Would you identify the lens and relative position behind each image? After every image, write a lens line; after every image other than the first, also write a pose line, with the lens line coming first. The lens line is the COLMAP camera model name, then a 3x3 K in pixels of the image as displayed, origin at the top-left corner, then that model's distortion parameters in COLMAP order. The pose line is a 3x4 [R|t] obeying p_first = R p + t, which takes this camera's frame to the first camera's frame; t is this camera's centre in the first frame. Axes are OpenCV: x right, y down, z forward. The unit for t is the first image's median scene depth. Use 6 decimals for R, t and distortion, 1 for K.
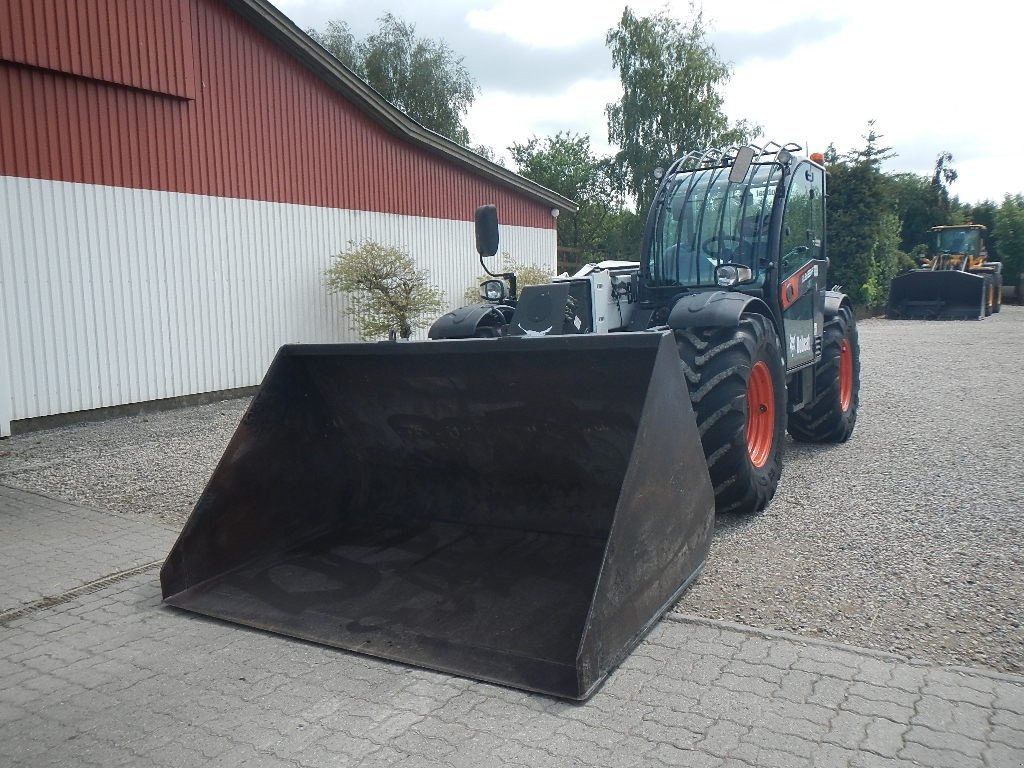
lens RADIAL K [[853.6, 0, 512.0], [0, 853.6, 384.0], [0, 0, 1]] dist [0.009756, -0.000669]
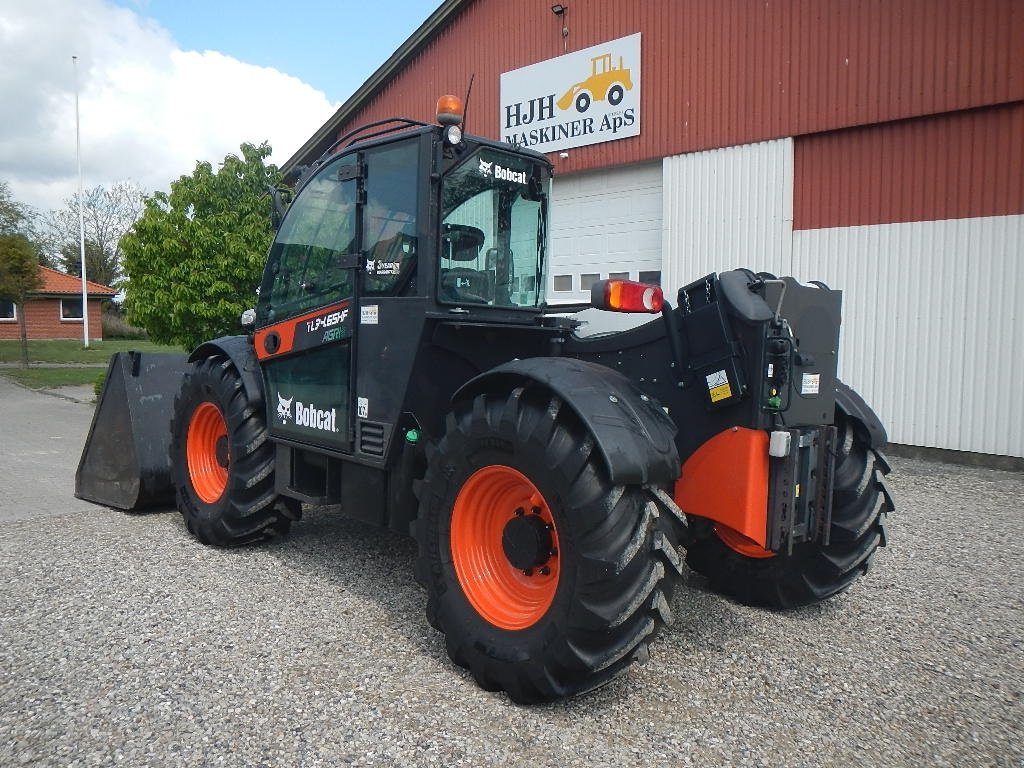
lens RADIAL K [[855.4, 0, 512.0], [0, 855.4, 384.0], [0, 0, 1]] dist [-0.004723, -0.000223]
pose [[-0.271489, 0.087816, -0.958427, 0.411684], [-0.117657, 0.985331, 0.123610, -0.076593], [0.955223, 0.146324, -0.257175, 0.561871]]
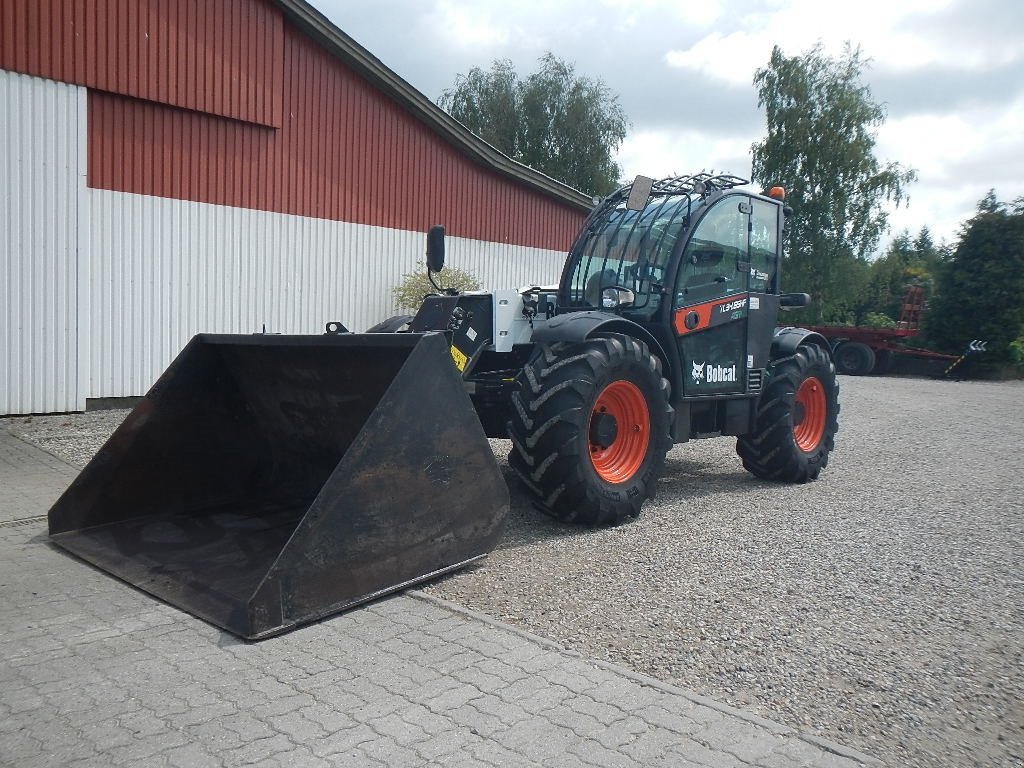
lens RADIAL K [[858.1, 0, 512.0], [0, 858.1, 384.0], [0, 0, 1]] dist [-0.001919, -0.008605]
pose [[0.975808, 0.077018, -0.204613, 0.129230], [-0.085429, 0.995811, -0.032585, 0.007869], [0.201247, 0.049277, 0.978300, -0.013706]]
